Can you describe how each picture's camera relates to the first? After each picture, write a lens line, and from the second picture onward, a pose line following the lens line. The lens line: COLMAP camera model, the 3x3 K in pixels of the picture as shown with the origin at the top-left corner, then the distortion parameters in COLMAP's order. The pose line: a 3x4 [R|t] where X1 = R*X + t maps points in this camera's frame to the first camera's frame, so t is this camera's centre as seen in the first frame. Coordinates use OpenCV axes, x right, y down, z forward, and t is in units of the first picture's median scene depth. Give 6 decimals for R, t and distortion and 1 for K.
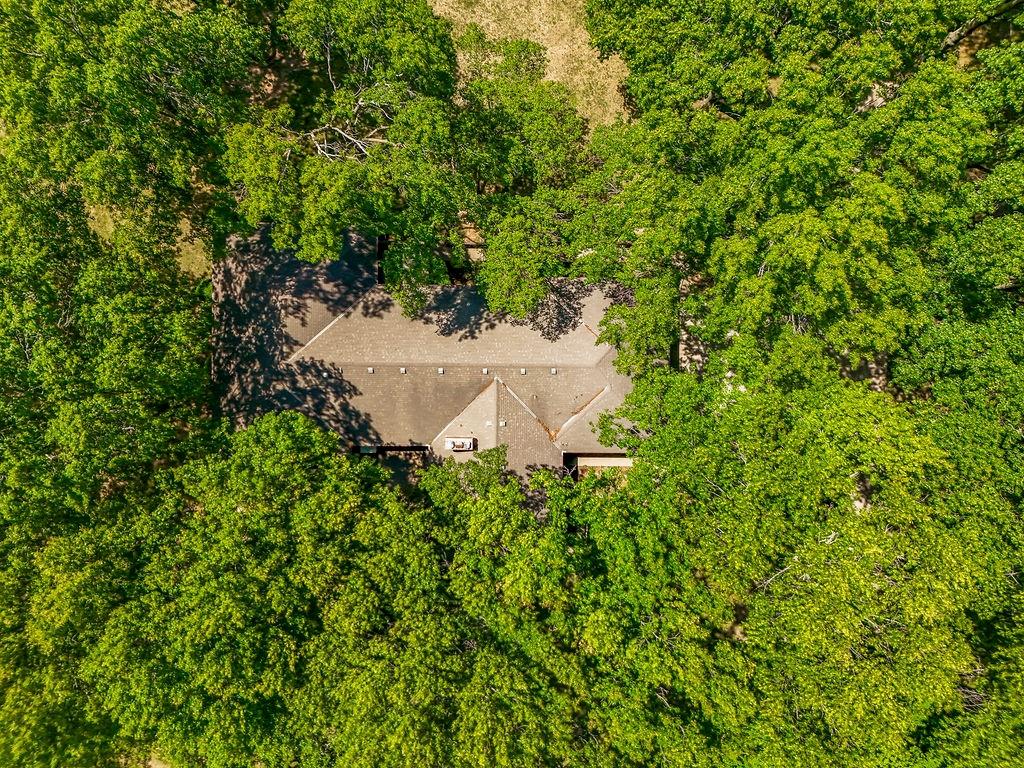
lens RADIAL K [[712.1, 0, 513.4], [0, 712.1, 379.4], [0, 0, 1]] dist [0.008453, 0.001671]
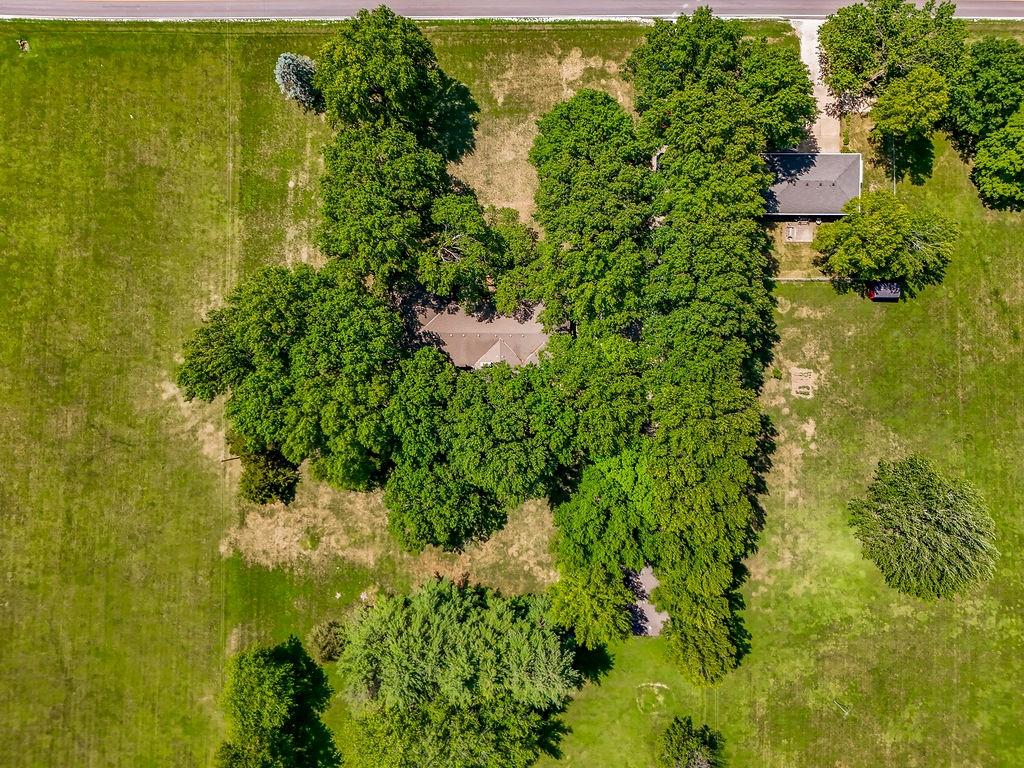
lens RADIAL K [[712.1, 0, 509.2], [0, 712.1, 388.6], [0, 0, 1]] dist [0.008453, 0.001671]
pose [[0.999998, -0.001797, -0.000378, 0.009108], [0.001797, 0.999998, 0.000606, 0.179275], [0.000377, -0.000607, 1.000000, -1.570711]]
